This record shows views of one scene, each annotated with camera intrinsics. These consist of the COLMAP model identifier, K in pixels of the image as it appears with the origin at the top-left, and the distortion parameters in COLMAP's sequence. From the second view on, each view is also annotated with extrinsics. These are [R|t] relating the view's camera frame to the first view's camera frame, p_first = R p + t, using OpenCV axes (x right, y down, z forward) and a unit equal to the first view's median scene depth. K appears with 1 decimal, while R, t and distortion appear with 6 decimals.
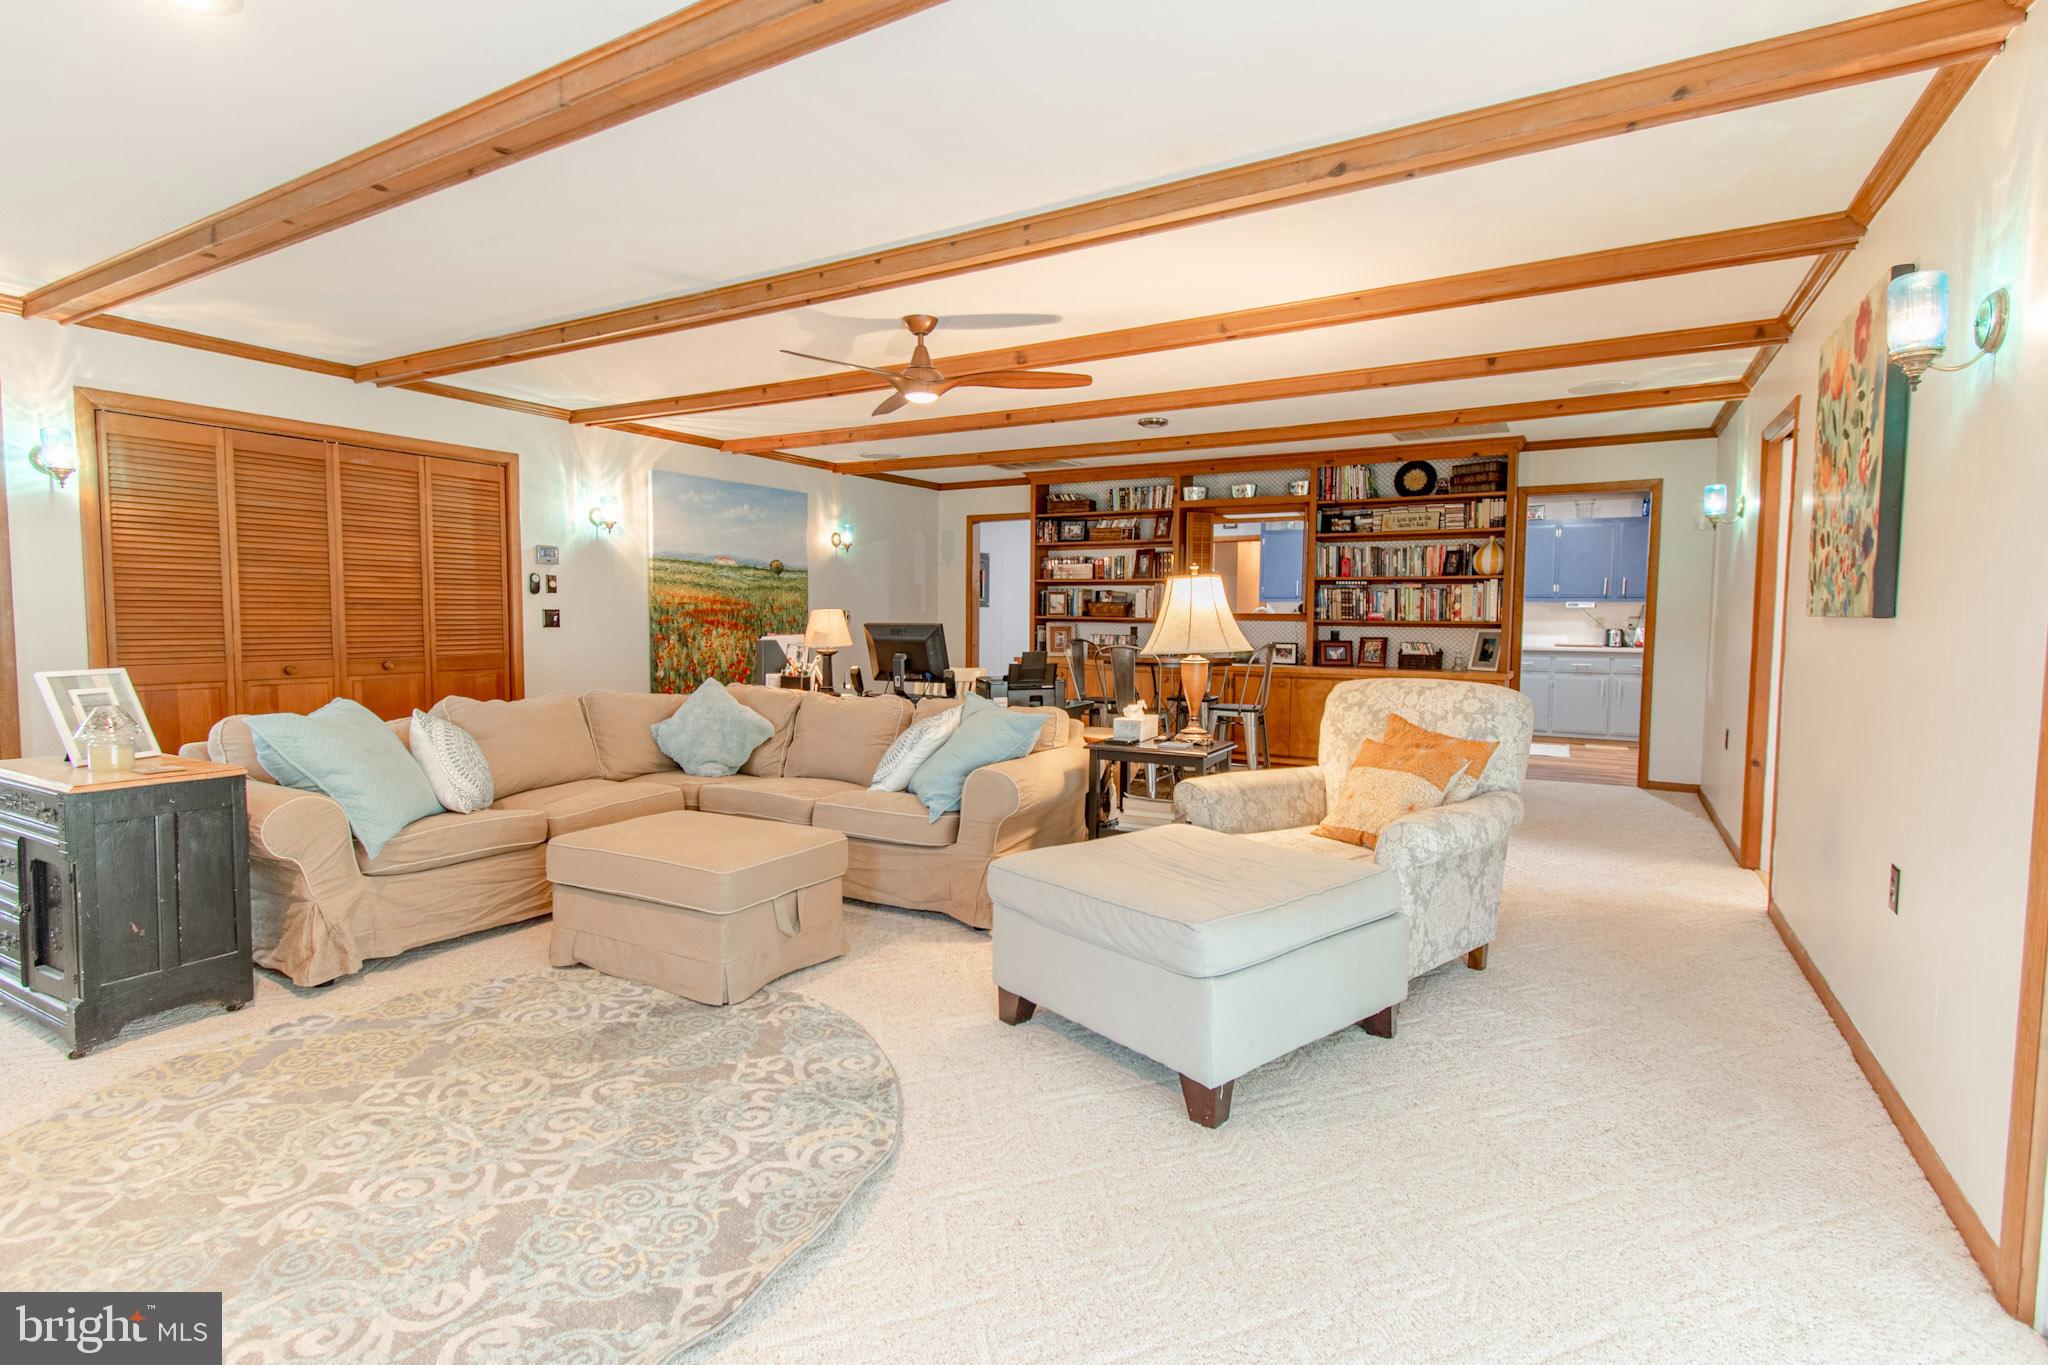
lens RADIAL K [[987.5, 0, 1020.4], [0, 987.5, 680.4], [0, 0, 1]] dist [0.002298, -0.000838]
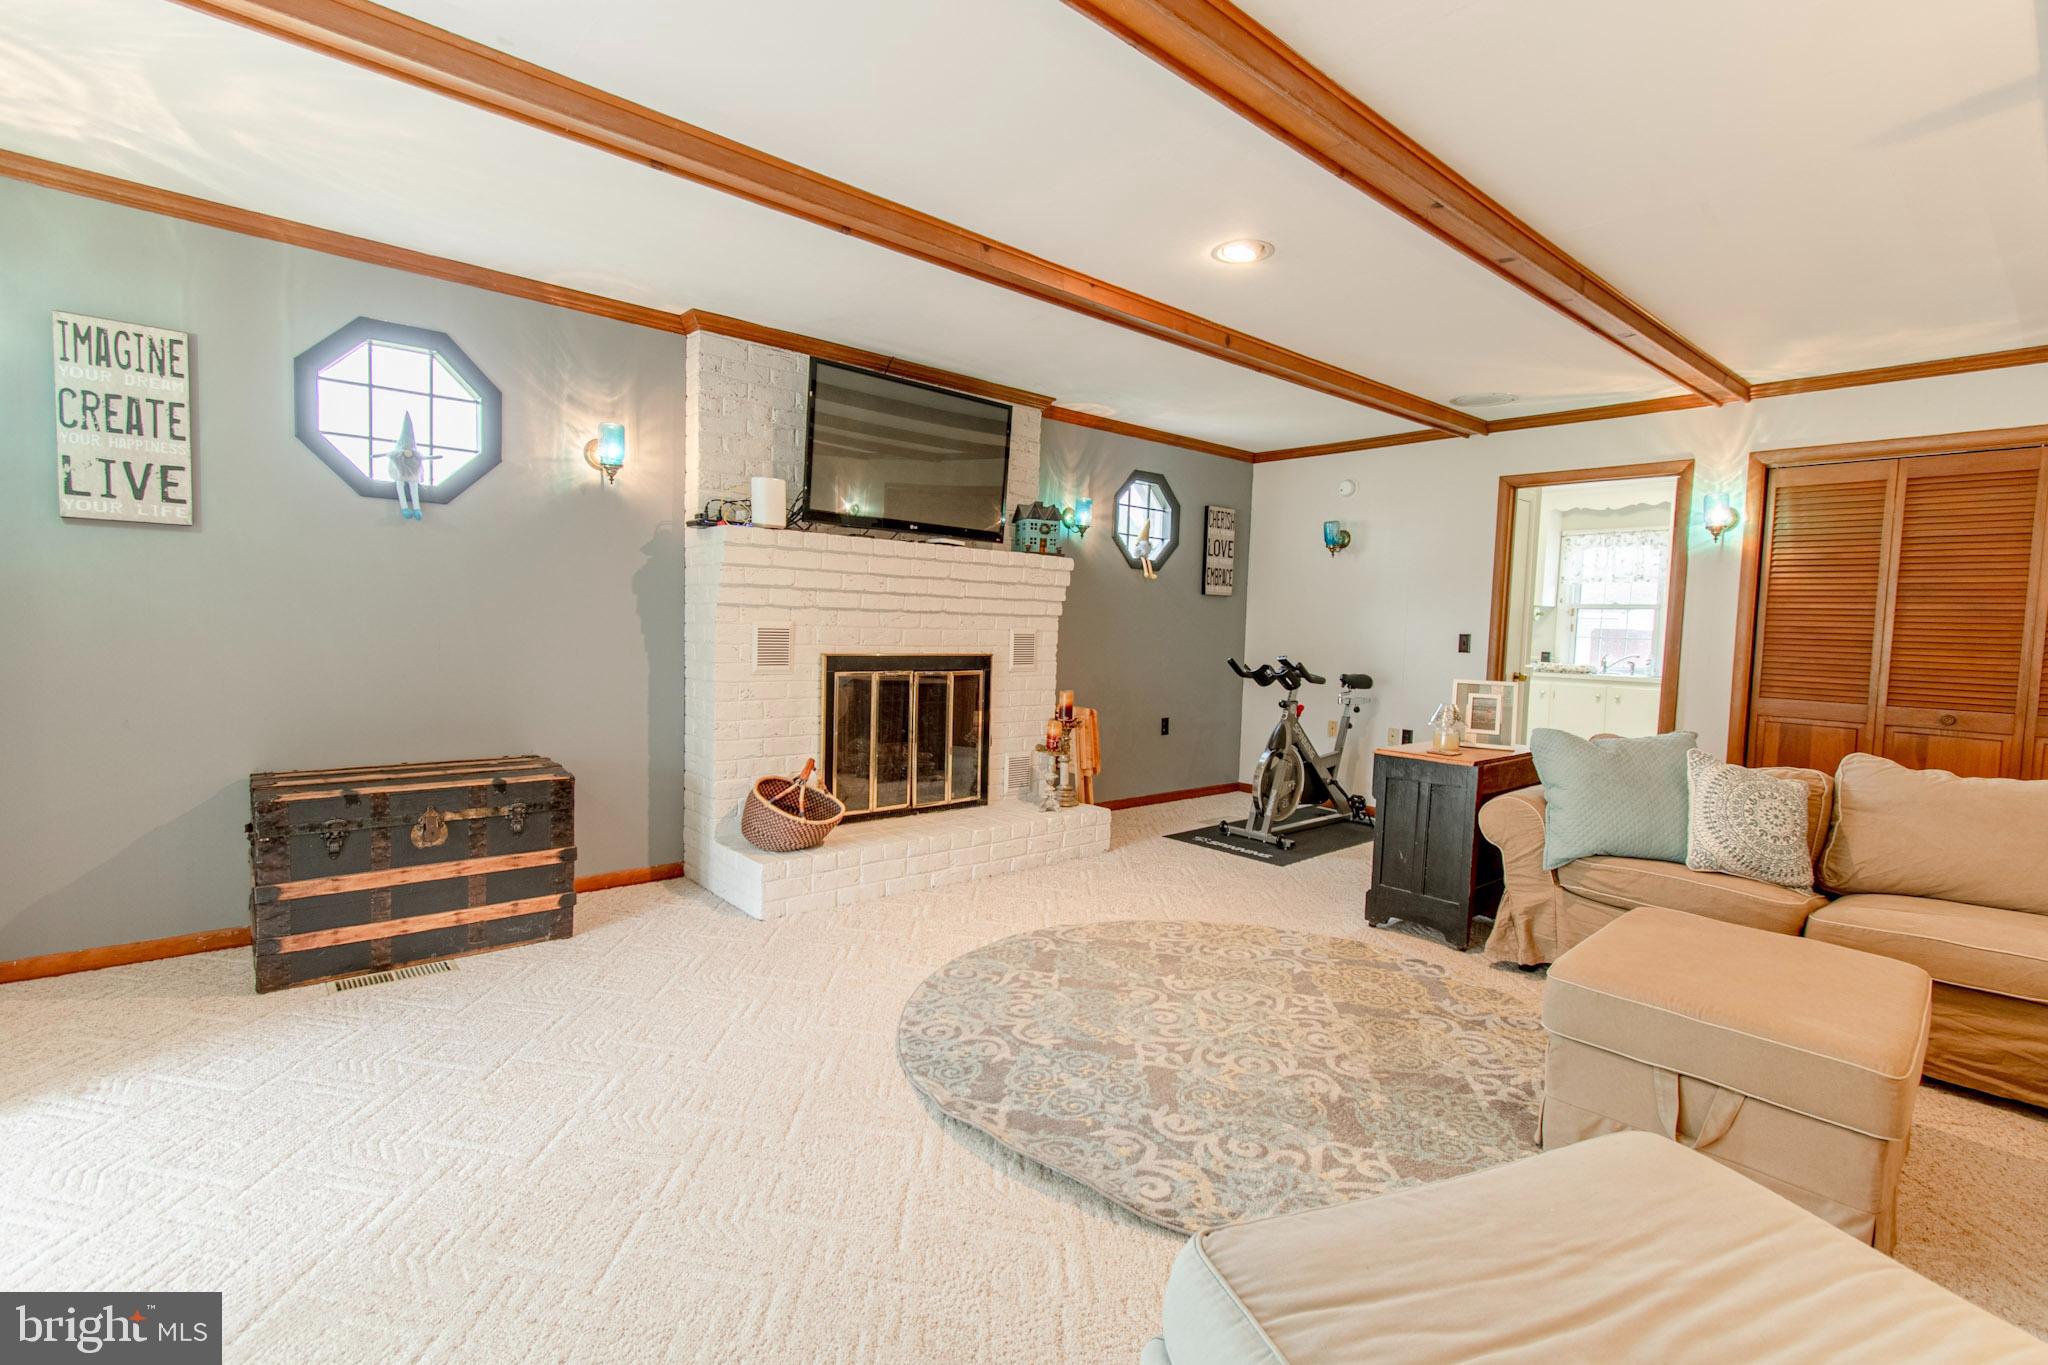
lens RADIAL K [[929.1, 0, 1019.4], [0, 929.1, 673.7], [0, 0, 1]] dist [0.005573, -0.000540]
pose [[-0.328778, 0.038568, -0.943620, 0.556953], [-0.096609, 0.992551, 0.074229, -0.059506], [0.939453, 0.115567, -0.322602, 0.880490]]
